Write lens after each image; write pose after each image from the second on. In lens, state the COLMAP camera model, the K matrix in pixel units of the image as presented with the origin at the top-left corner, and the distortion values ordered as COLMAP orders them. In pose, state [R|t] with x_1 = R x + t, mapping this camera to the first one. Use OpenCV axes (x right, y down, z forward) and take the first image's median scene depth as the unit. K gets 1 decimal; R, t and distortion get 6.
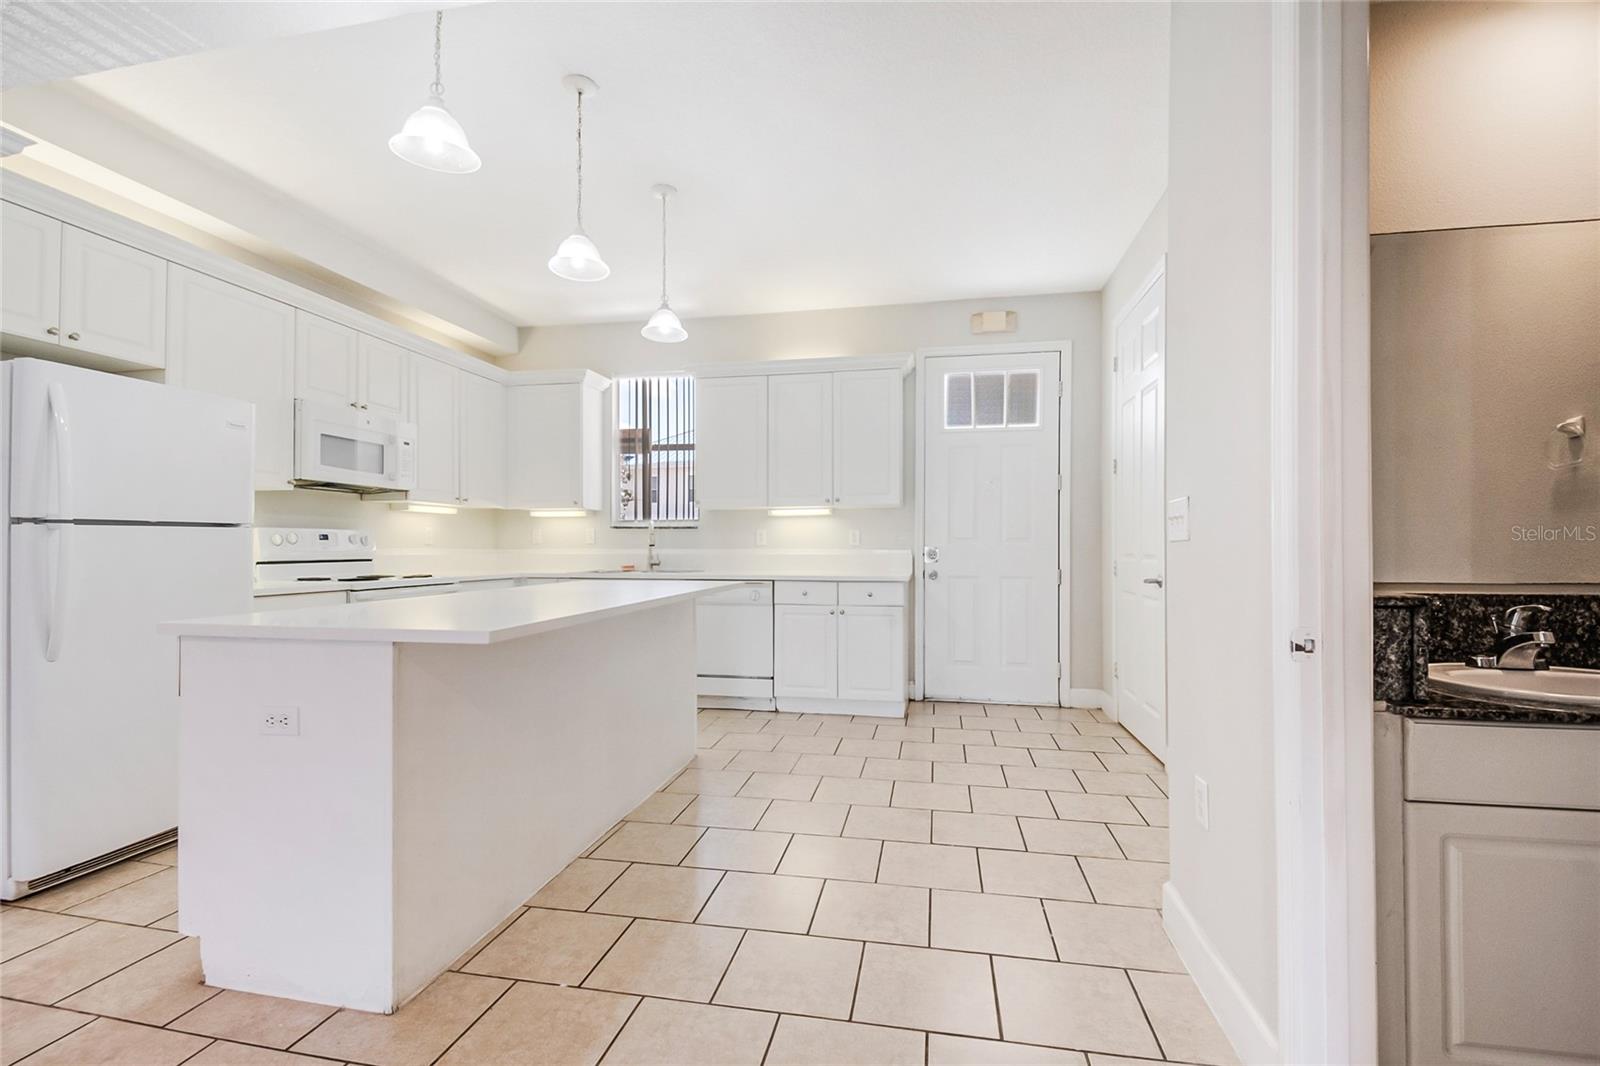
lens RADIAL K [[690.9, 0, 816.0], [0, 690.9, 548.6], [0, 0, 1]] dist [0.010758, -0.013761]
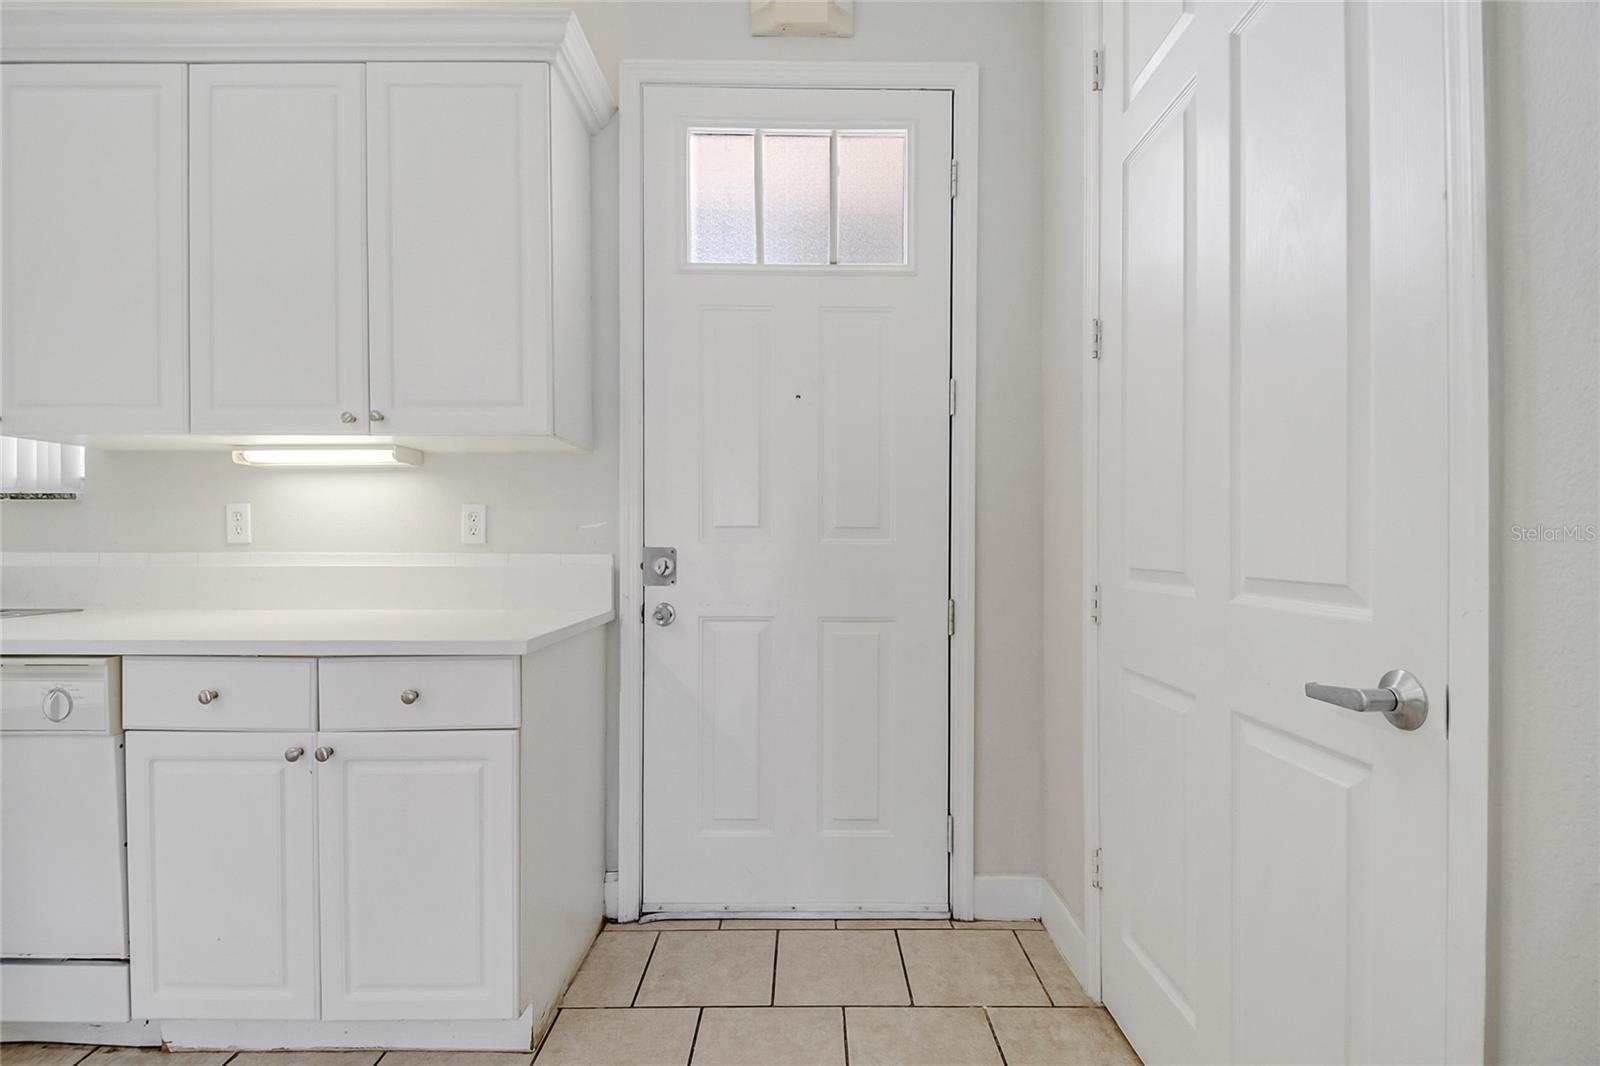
lens RADIAL K [[695.5, 0, 810.6], [0, 695.5, 547.7], [0, 0, 1]] dist [0.001201, -0.014048]
pose [[0.982922, -0.001586, 0.184016, 0.200684], [-0.000173, 0.999954, 0.009540, -0.006738], [-0.184023, -0.009409, 0.982877, 0.640232]]
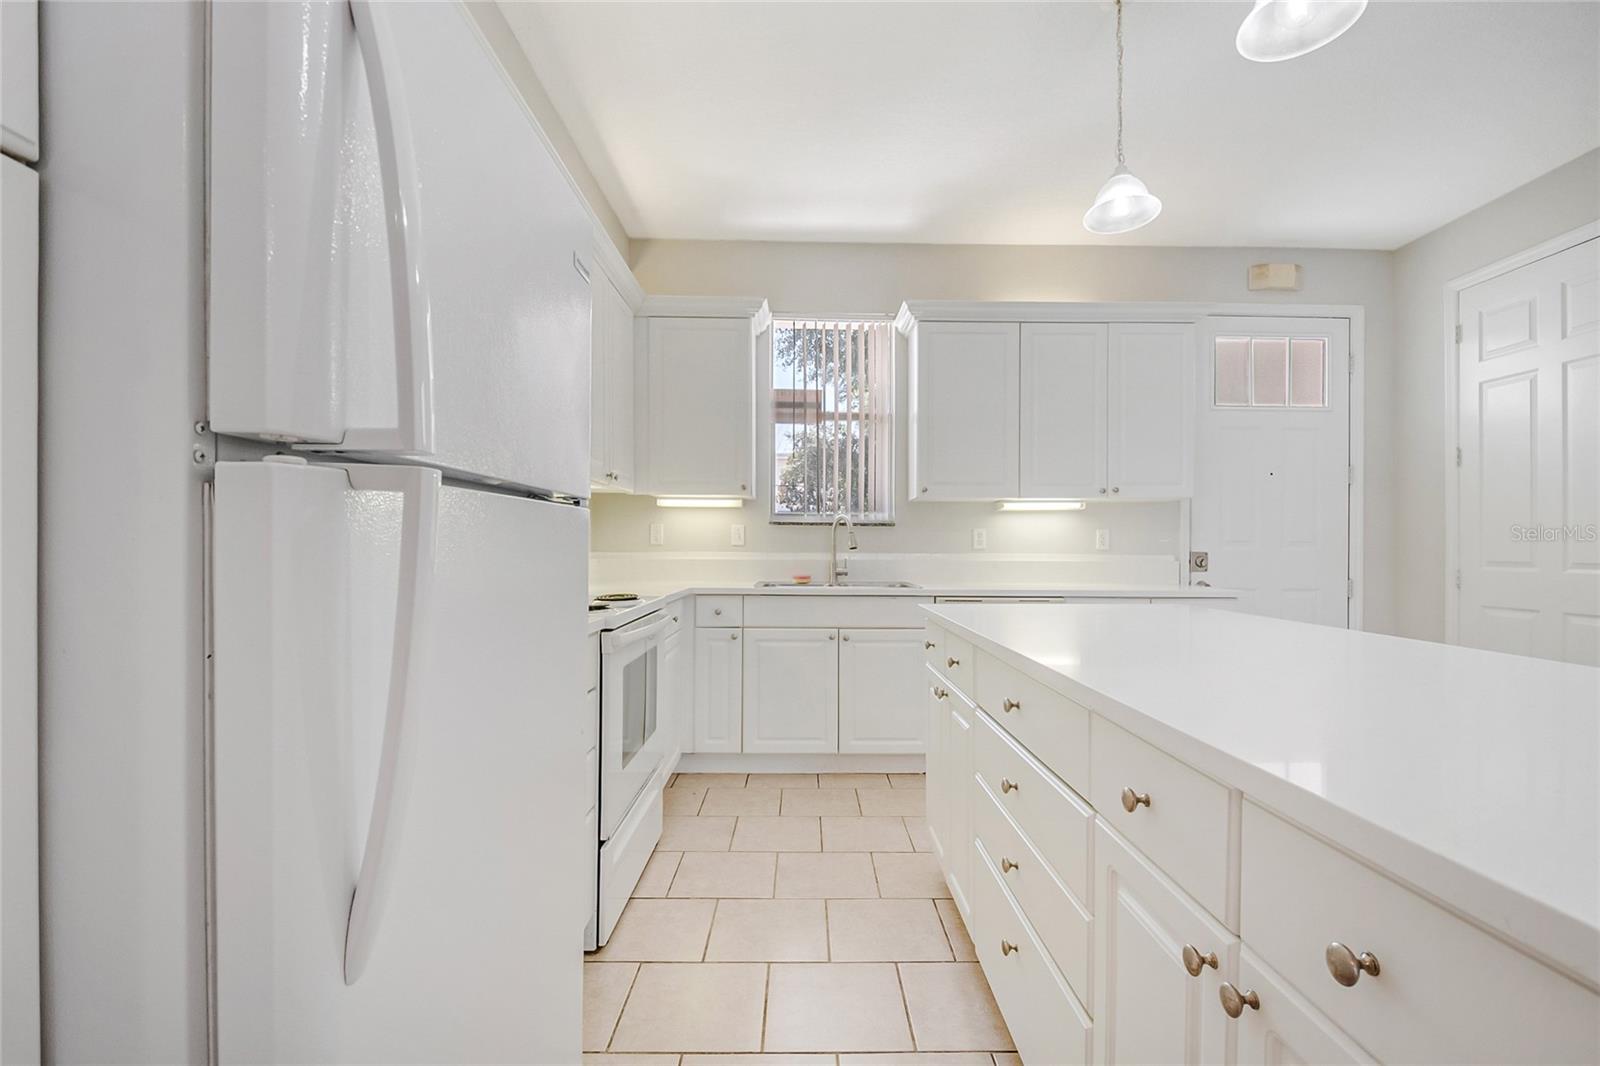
lens RADIAL K [[690.9, 0, 816.0], [0, 690.9, 548.6], [0, 0, 1]] dist [0.010758, -0.013761]
pose [[0.980272, 0.005092, 0.197588, -0.477140], [-0.004525, 0.999984, -0.003320, -0.001983], [-0.197602, 0.002361, 0.980280, 0.337161]]
